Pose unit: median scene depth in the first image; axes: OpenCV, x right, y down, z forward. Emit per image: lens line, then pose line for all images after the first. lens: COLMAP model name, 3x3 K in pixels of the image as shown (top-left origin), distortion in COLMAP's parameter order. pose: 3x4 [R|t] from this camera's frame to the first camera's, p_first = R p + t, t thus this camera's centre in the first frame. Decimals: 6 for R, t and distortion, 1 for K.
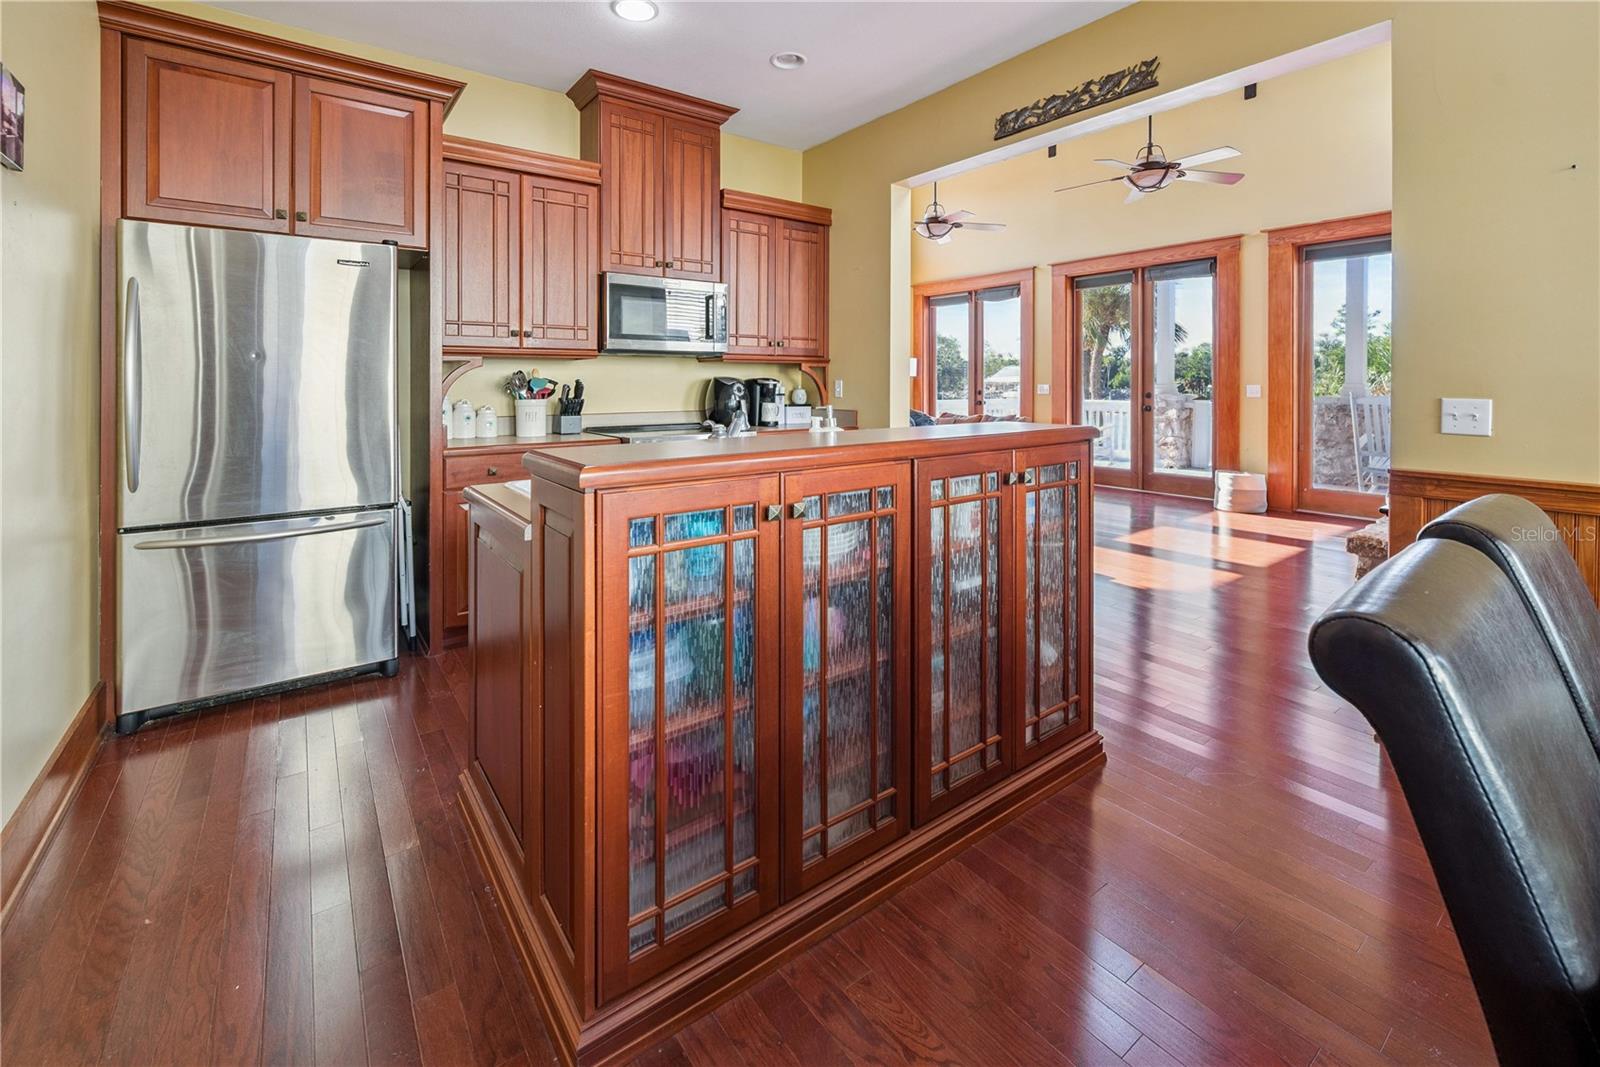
lens RADIAL K [[676.0, 0, 809.6], [0, 676.0, 391.8], [0, 0, 1]] dist [-0.000822, -0.000091]
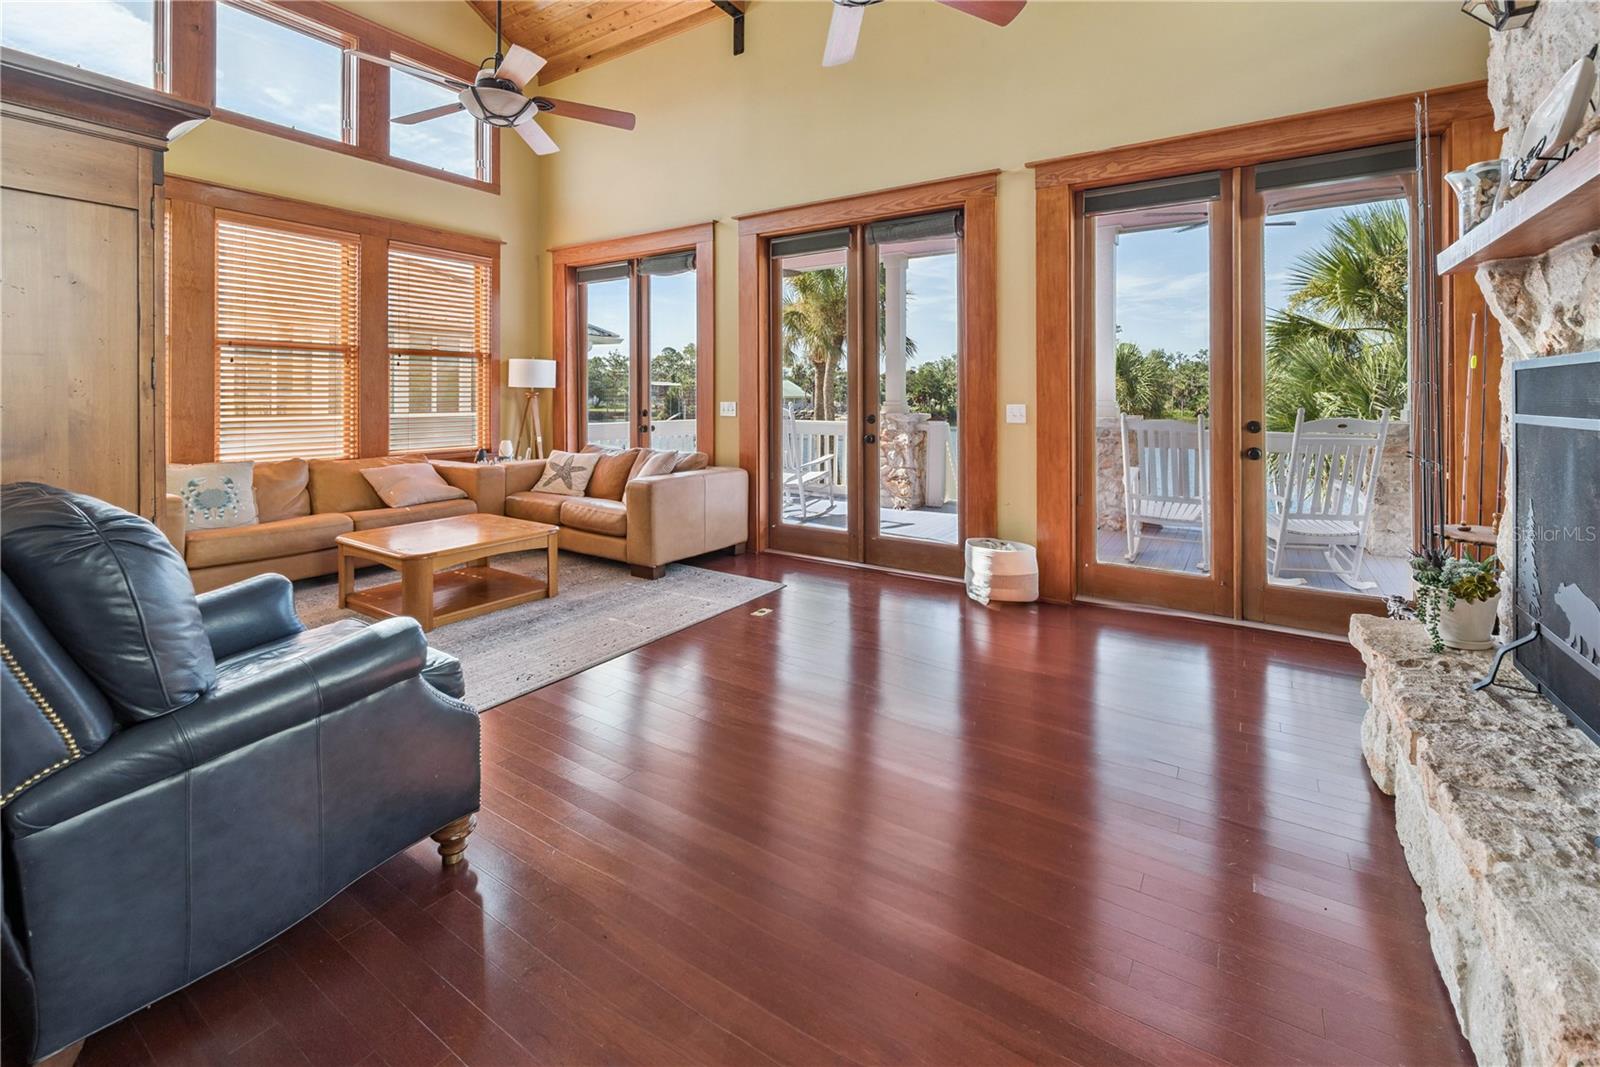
lens RADIAL K [[685.4, 0, 805.0], [0, 685.4, 385.4], [0, 0, 1]] dist [-0.000843, 0.000120]
pose [[0.939248, 0.009716, 0.343101, 0.236655], [0.000292, 0.999576, -0.029107, -0.008754], [-0.343239, 0.027439, 0.938847, 0.442034]]
